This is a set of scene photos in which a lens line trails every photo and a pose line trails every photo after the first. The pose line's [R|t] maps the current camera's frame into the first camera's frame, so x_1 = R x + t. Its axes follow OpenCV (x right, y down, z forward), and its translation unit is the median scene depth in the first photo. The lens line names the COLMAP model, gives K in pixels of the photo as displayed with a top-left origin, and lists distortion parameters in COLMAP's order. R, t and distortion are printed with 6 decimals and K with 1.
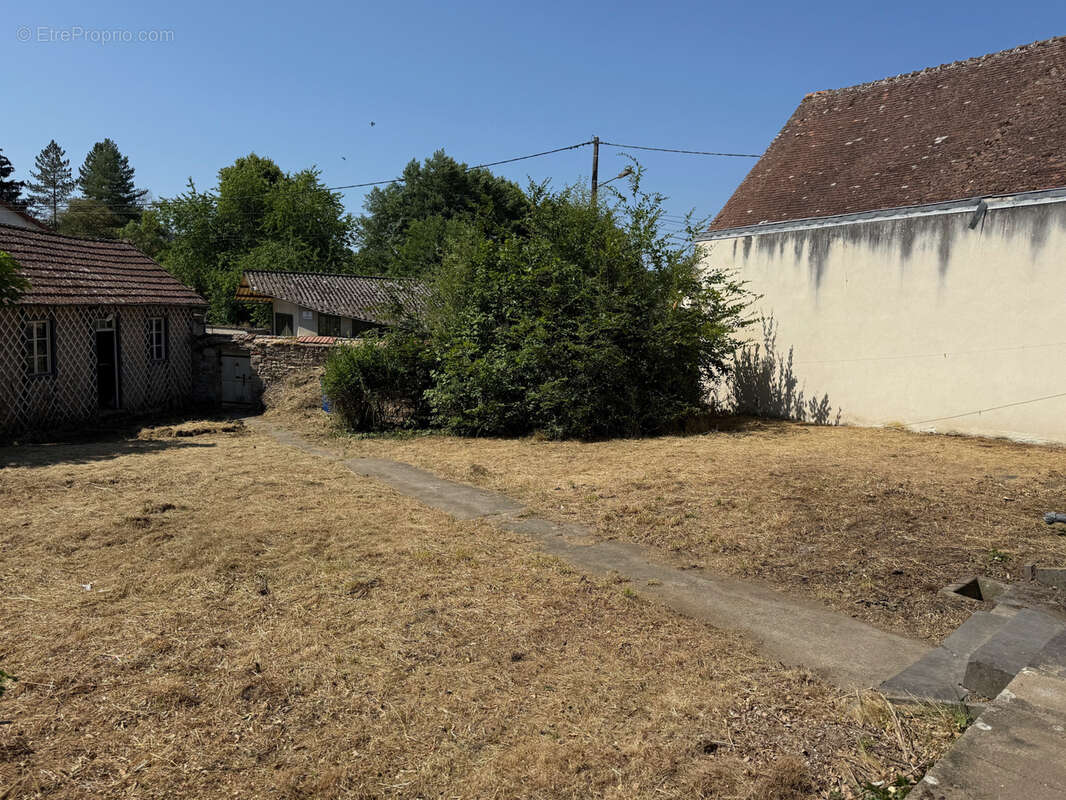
lens RADIAL K [[813.9, 0, 528.4], [0, 813.9, 400.1], [0, 0, 1]] dist [0.040977, -0.047428]
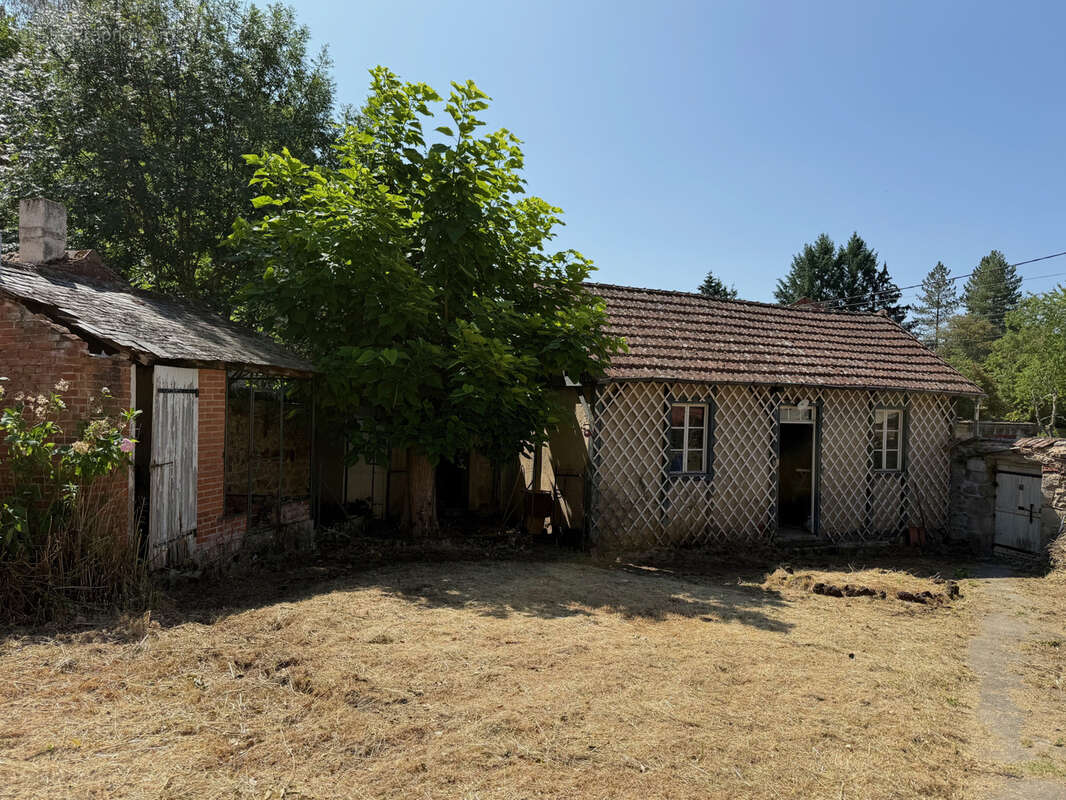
lens RADIAL K [[790.4, 0, 533.0], [0, 790.4, 400.0], [0, 0, 1]] dist [0.091059, -0.138935]
pose [[0.527311, -0.015789, -0.849526, -0.034023], [-0.114507, 0.989386, -0.089464, -0.012703], [0.841921, 0.144452, 0.519906, 0.371985]]
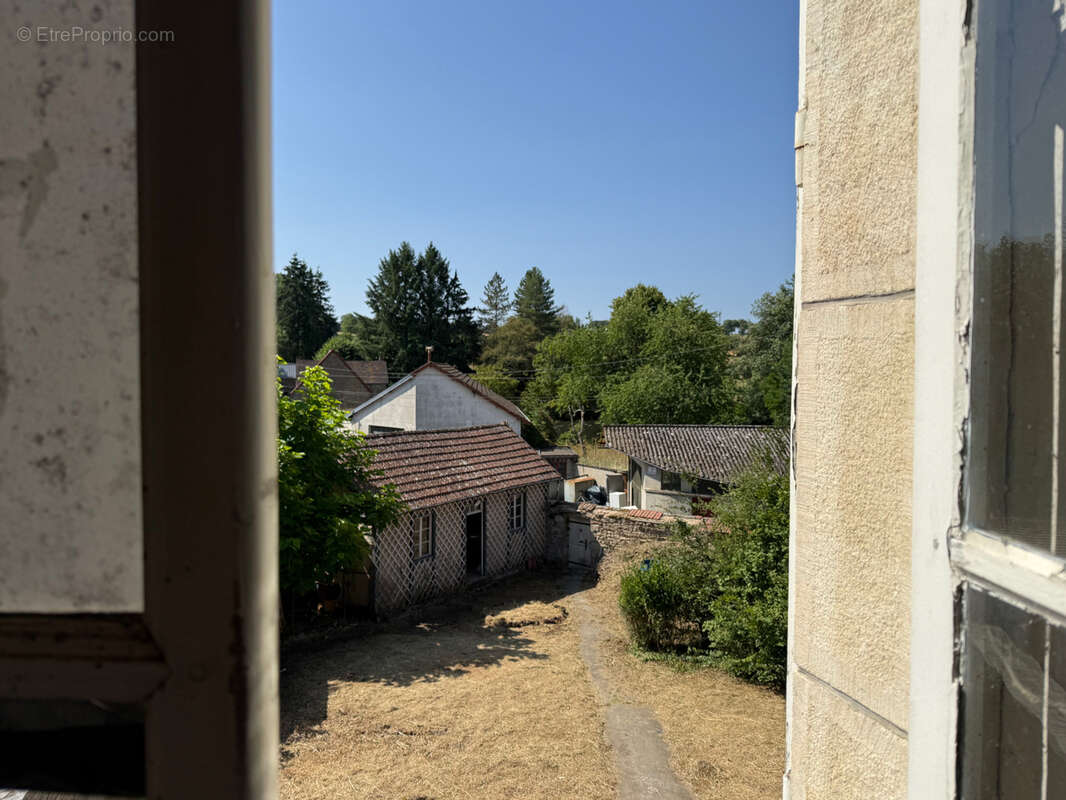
lens RADIAL K [[788.8, 0, 536.0], [0, 788.8, 384.5], [0, 0, 1]] dist [0.188413, -0.135856]
pose [[0.884785, -0.017033, -0.465688, 0.117909], [-0.030975, 0.994972, -0.095244, -0.144514], [0.464968, 0.098695, 0.879809, -0.039380]]
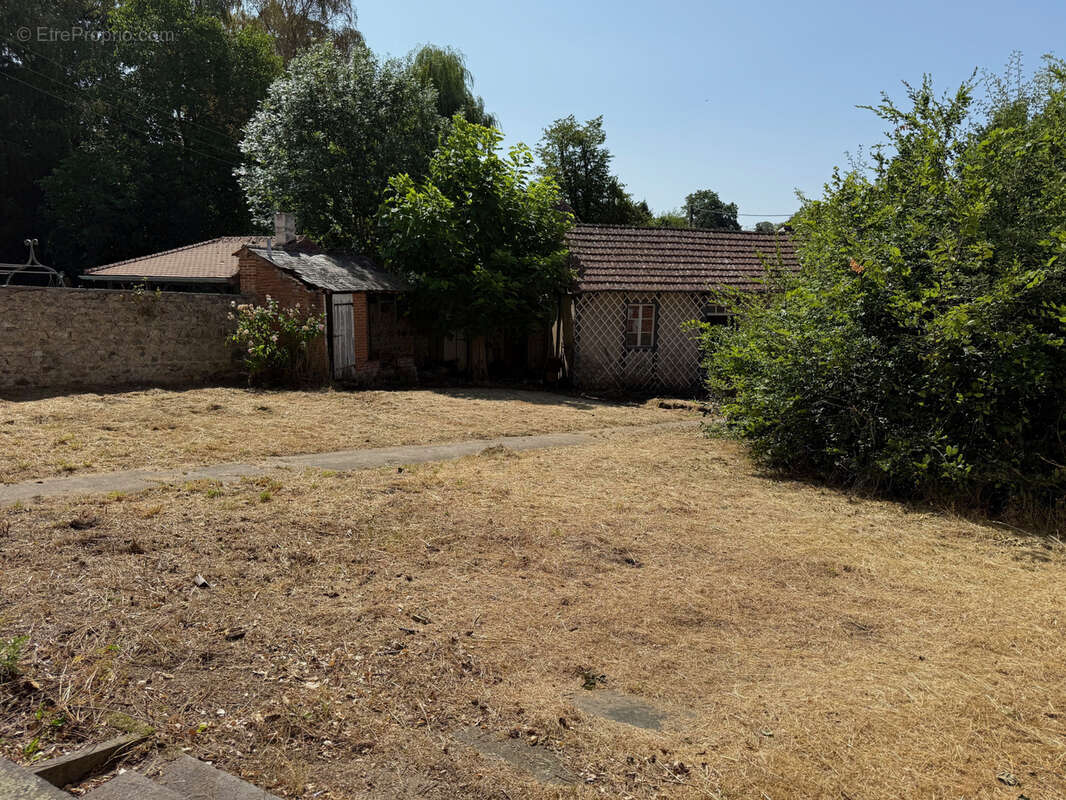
lens RADIAL K [[783.1, 0, 532.0], [0, 783.1, 403.4], [0, 0, 1]] dist [0.171657, -0.320329]
pose [[0.307455, 0.125224, -0.943287, 0.384655], [-0.123984, 0.988124, 0.090765, -0.026433], [0.943451, 0.089046, 0.319330, 0.357036]]
